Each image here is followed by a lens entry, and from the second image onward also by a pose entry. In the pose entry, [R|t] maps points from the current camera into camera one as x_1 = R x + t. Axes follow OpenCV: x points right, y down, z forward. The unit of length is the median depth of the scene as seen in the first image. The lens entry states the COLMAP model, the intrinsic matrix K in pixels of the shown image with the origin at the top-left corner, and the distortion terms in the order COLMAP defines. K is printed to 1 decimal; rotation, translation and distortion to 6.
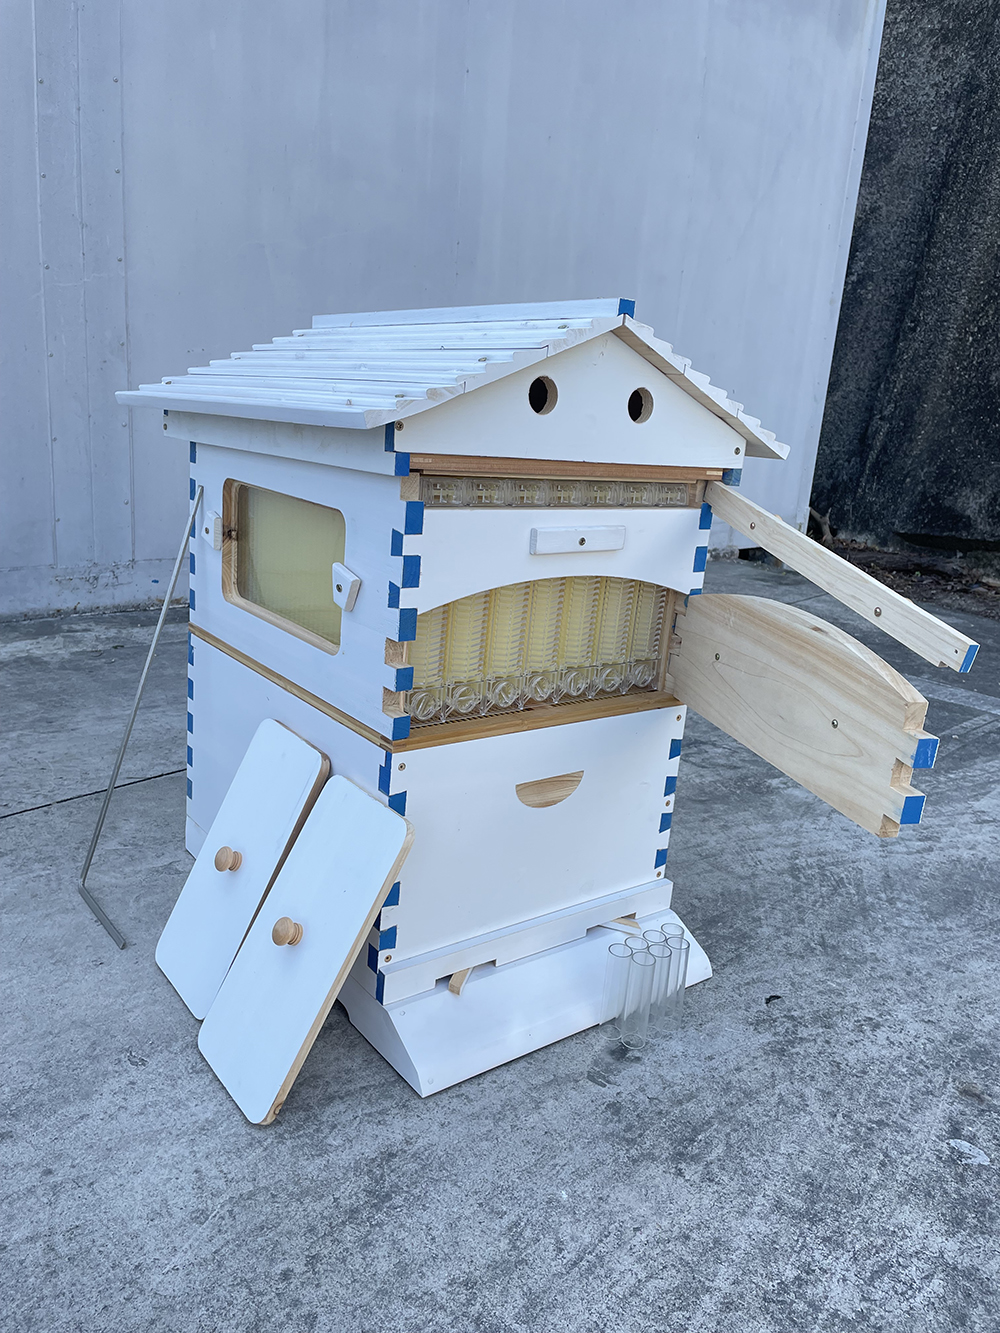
lens RADIAL K [[1007.1, 0, 495.7], [0, 1007.1, 659.9], [0, 0, 1]] dist [0.079711, -0.107878]
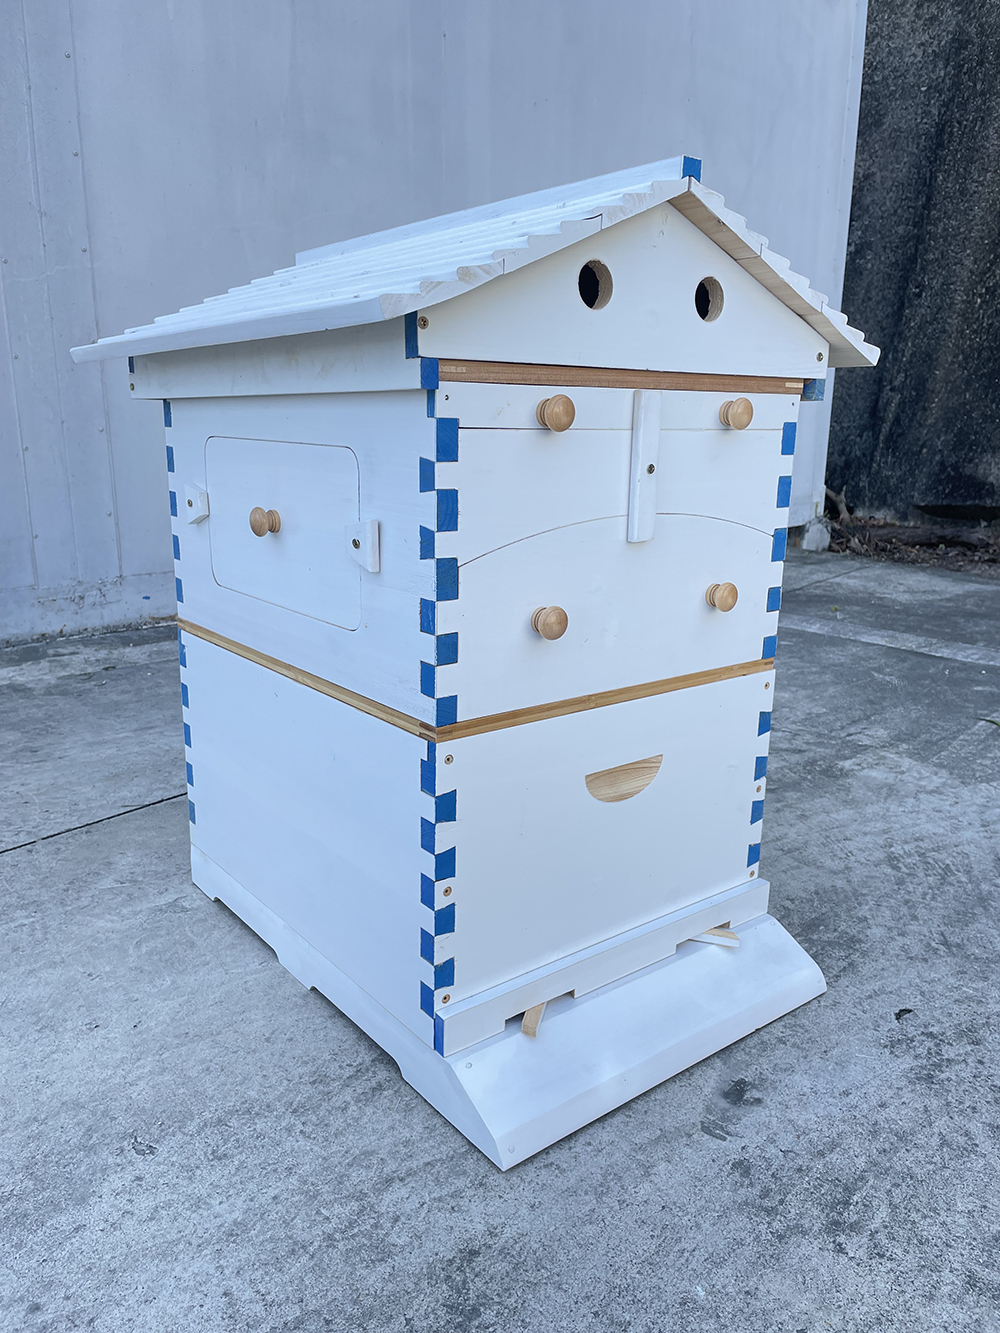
lens RADIAL K [[1008.1, 0, 505.9], [0, 1008.1, 672.0], [0, 0, 1]] dist [0.078571, -0.108105]
pose [[0.997765, -0.066628, 0.005007, -0.038509], [0.066638, 0.997776, -0.001779, 0.032702], [-0.004877, 0.002109, 0.999986, 0.160865]]
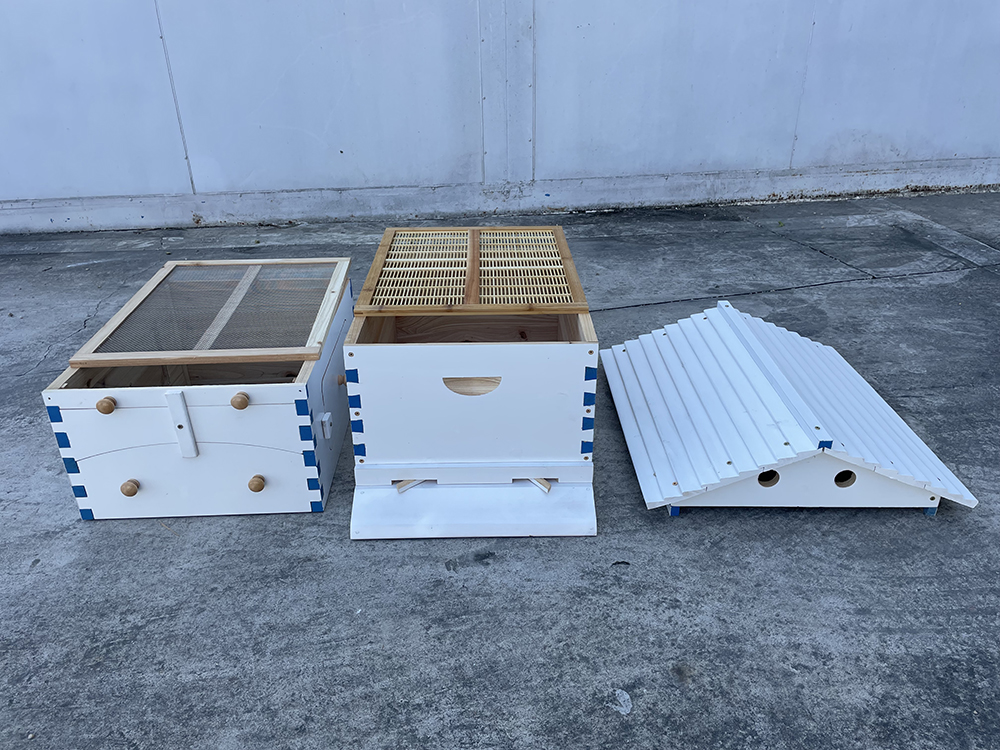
lens RADIAL K [[752.0, 0, 500.6], [0, 752.0, 371.3], [0, 0, 1]] dist [0.089263, -0.119223]
pose [[0.801722, 0.188499, -0.567194, 0.666122], [-0.081505, 0.974581, 0.208682, -0.120299], [0.592114, -0.121076, 0.796707, 0.115542]]
